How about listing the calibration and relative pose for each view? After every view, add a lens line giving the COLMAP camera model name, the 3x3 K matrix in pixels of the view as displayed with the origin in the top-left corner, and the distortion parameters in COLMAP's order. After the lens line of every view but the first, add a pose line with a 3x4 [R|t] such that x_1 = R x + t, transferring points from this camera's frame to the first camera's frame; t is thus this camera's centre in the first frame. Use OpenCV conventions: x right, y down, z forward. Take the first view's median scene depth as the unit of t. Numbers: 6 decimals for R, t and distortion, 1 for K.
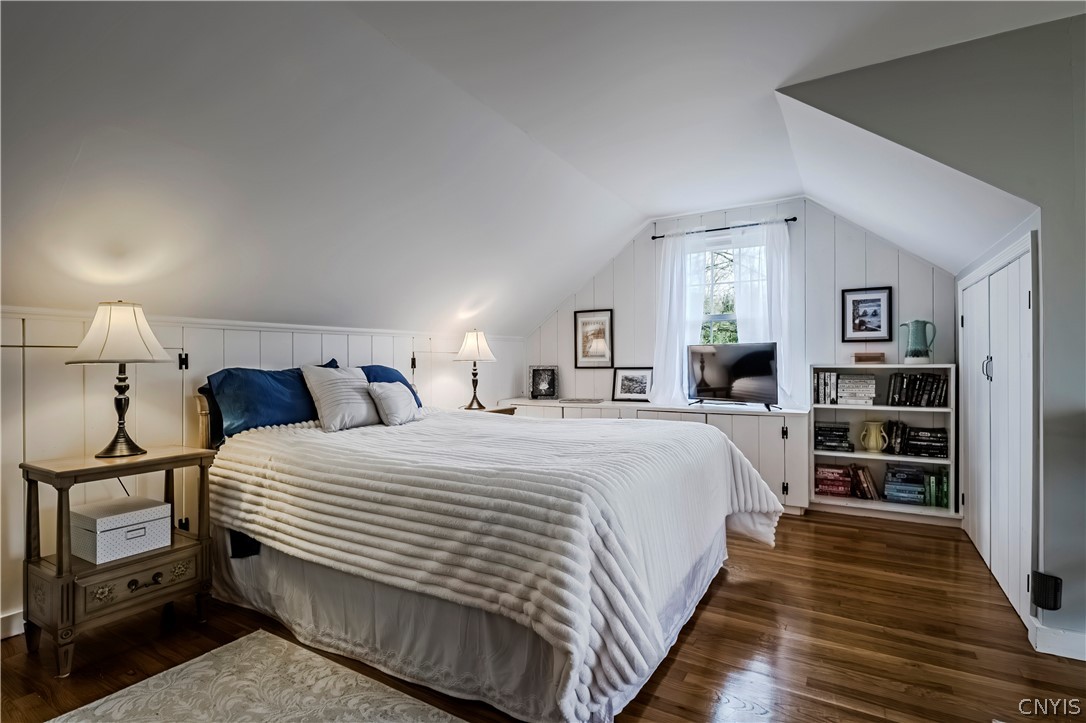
lens RADIAL K [[512.9, 0, 540.3], [0, 512.9, 358.4], [0, 0, 1]] dist [-0.004912, -0.001700]
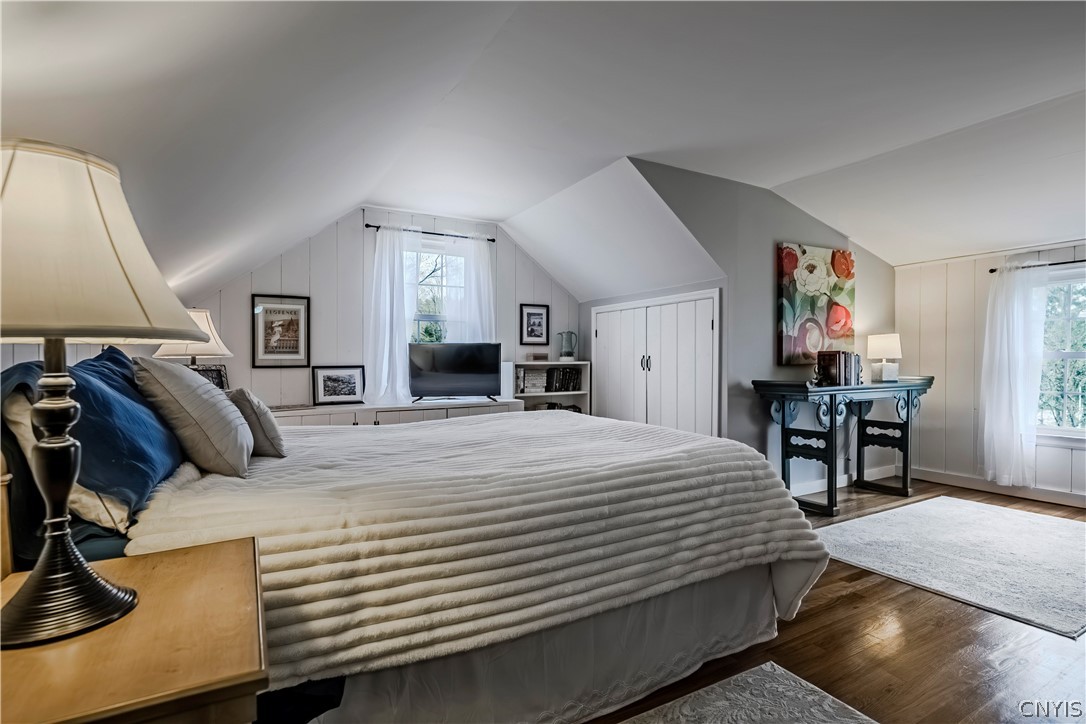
lens RADIAL K [[512.9, 0, 540.6], [0, 512.9, 369.0], [0, 0, 1]] dist [-0.004912, -0.001700]
pose [[0.514366, -0.009209, 0.857521, -0.500497], [-0.003464, 0.999912, 0.012817, 0.012918], [-0.857564, -0.009563, 0.514289, 0.304632]]
